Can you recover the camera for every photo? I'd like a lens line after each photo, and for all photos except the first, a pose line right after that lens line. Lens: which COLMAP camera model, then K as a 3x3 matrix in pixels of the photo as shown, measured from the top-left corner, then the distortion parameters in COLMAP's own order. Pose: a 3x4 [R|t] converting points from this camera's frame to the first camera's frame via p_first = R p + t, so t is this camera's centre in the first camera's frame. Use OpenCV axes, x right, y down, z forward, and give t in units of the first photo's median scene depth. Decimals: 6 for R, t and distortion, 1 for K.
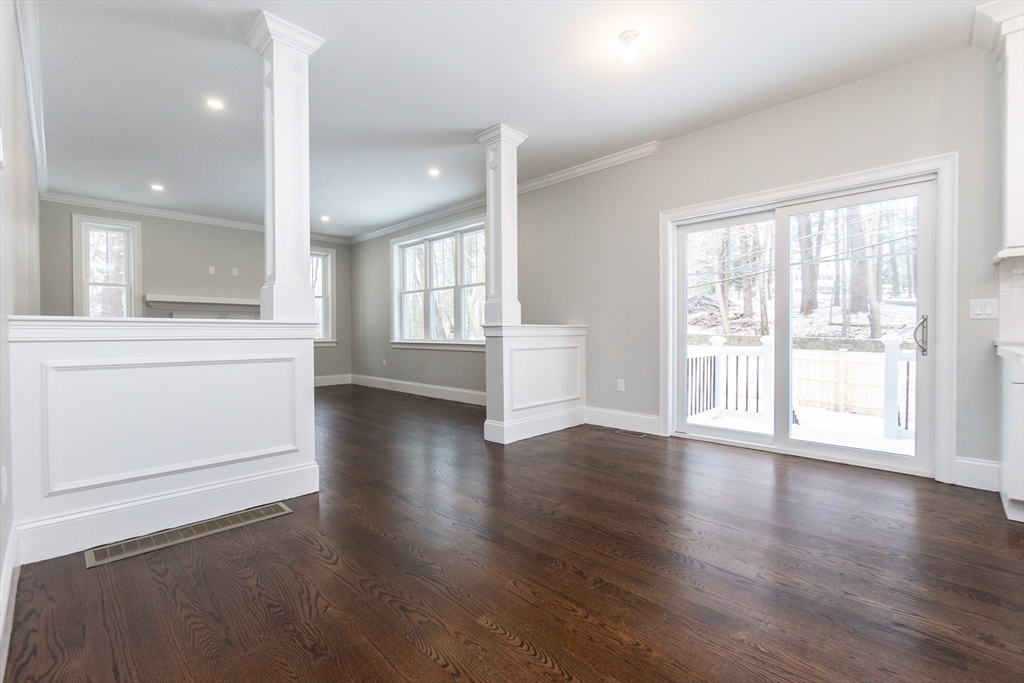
lens RADIAL K [[445.5, 0, 513.1], [0, 445.5, 338.3], [0, 0, 1]] dist [-0.002755, -0.000281]
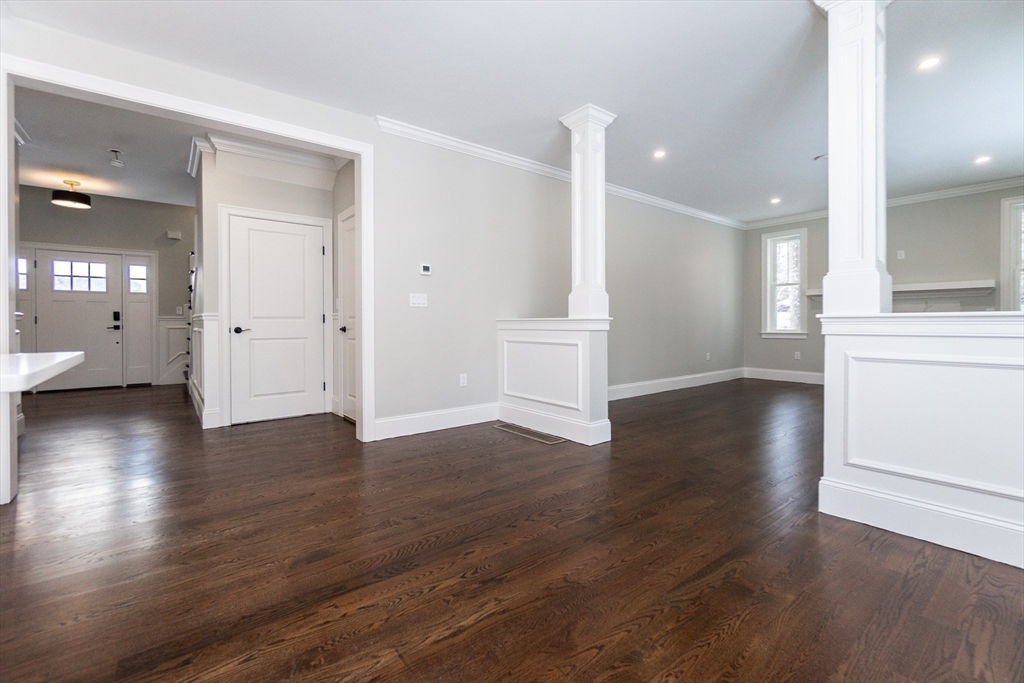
lens RADIAL K [[445.5, 0, 513.1], [0, 445.5, 338.3], [0, 0, 1]] dist [-0.002755, -0.000281]
pose [[-0.137028, 0.023892, -0.990279, 0.587553], [-0.015066, 0.999543, 0.026200, -0.005965], [0.990453, 0.018509, -0.136605, 0.632639]]
